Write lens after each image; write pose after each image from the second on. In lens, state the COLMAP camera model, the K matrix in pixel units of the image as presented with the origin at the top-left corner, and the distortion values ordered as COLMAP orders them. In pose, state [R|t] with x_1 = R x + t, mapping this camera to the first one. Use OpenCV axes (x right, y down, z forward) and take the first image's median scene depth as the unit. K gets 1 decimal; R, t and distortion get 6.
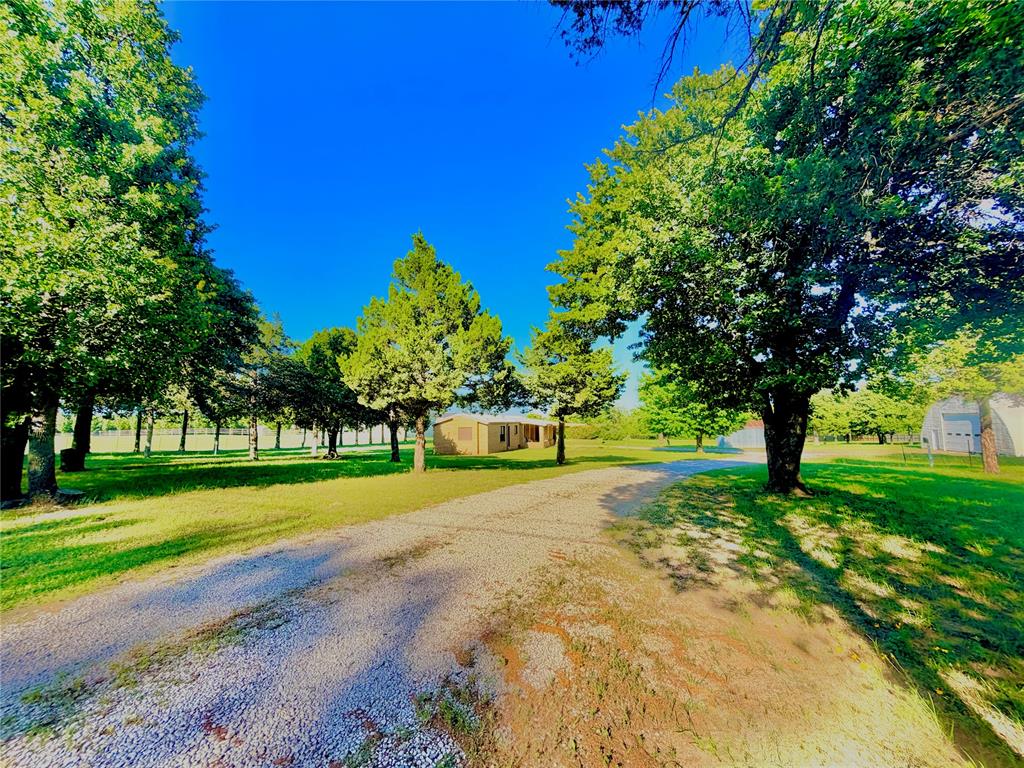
lens RADIAL K [[417.4, 0, 506.7], [0, 417.4, 380.3], [0, 0, 1]] dist [-0.001048, -0.000269]
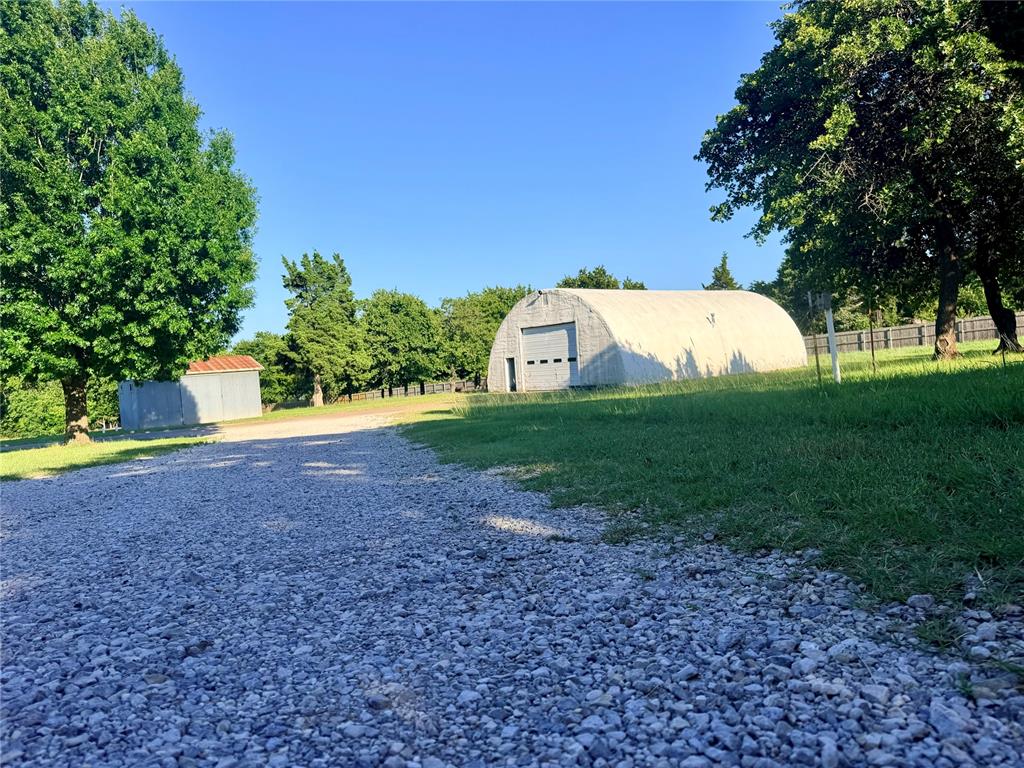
lens RADIAL K [[714.5, 0, 512.0], [0, 714.5, 384.0], [0, 0, 1]] dist [0.005031, -0.001198]
pose [[0.547891, -0.048213, 0.835160, 0.184540], [-0.010136, 0.997882, 0.064256, 0.083072], [-0.836489, -0.043670, 0.546242, 0.410115]]
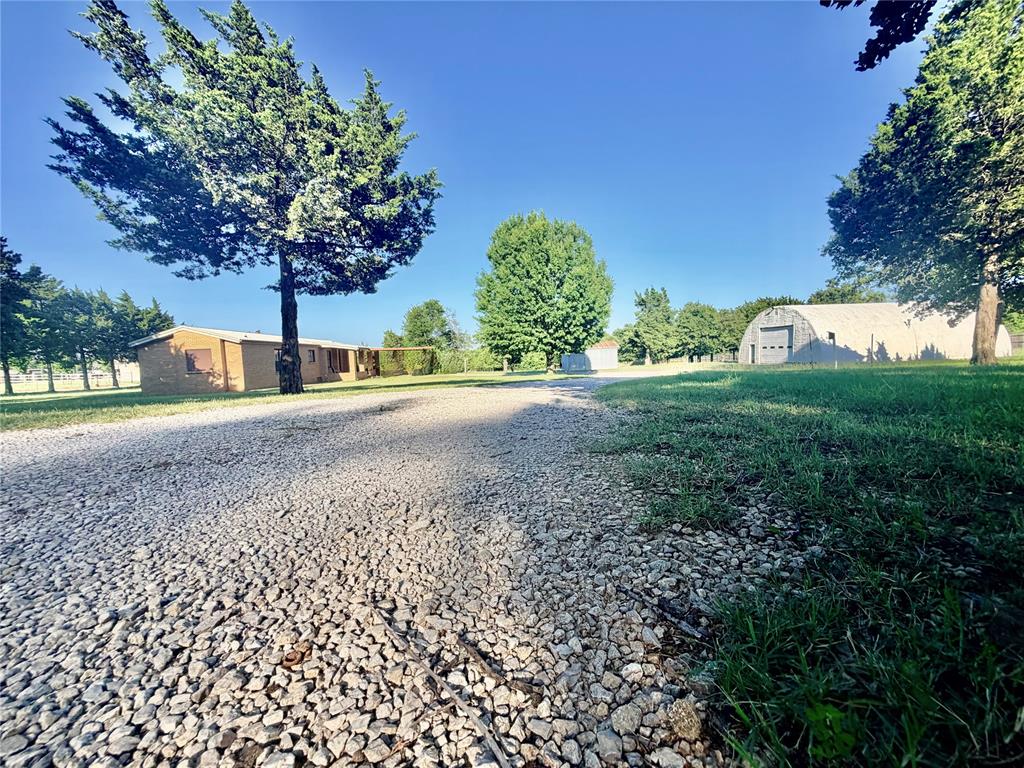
lens RADIAL K [[404.9, 0, 512.0], [0, 404.9, 384.0], [0, 0, 1]] dist [-0.001299, -0.000154]
pose [[0.932903, -0.050980, 0.356501, 0.090370], [-0.005443, 0.987821, 0.155501, 0.056963], [-0.360087, -0.147008, 0.921263, 0.240822]]
